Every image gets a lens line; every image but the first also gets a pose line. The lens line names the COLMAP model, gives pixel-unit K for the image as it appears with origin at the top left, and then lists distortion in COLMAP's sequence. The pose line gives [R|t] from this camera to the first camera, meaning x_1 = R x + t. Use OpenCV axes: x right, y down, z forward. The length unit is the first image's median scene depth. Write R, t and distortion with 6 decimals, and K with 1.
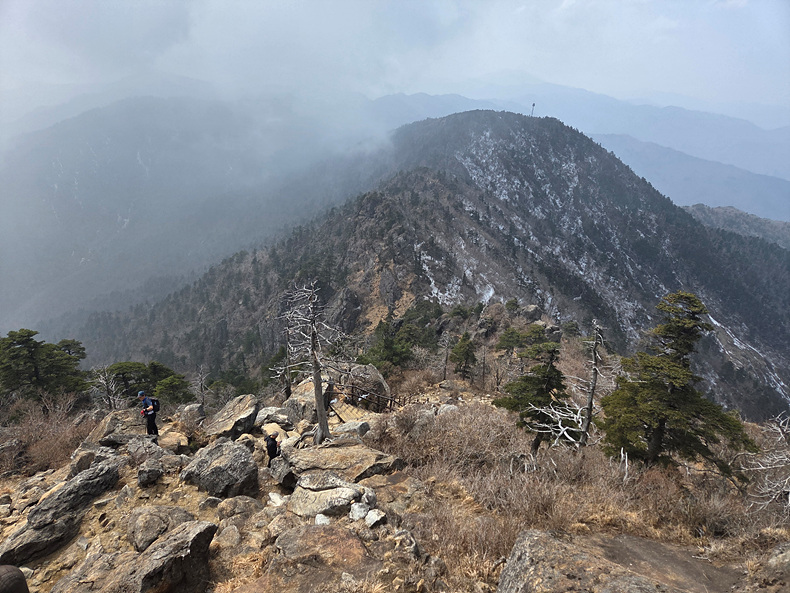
lens RADIAL K [[480.3, 0, 394.8], [0, 480.3, 296.7], [0, 0, 1]] dist [-0.003659, -0.003773]
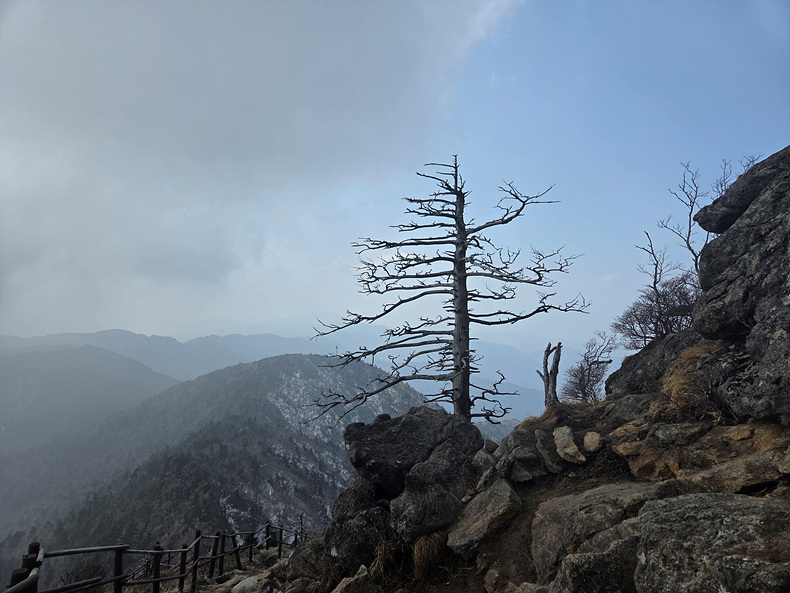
lens RADIAL K [[480.3, 0, 396.9], [0, 480.3, 297.3], [0, 0, 1]] dist [-0.003659, -0.003773]
pose [[0.930645, 0.000436, 0.365923, 0.010247], [0.165560, 0.891290, -0.422127, 0.005690], [-0.326328, 0.453433, 0.829403, -0.163107]]
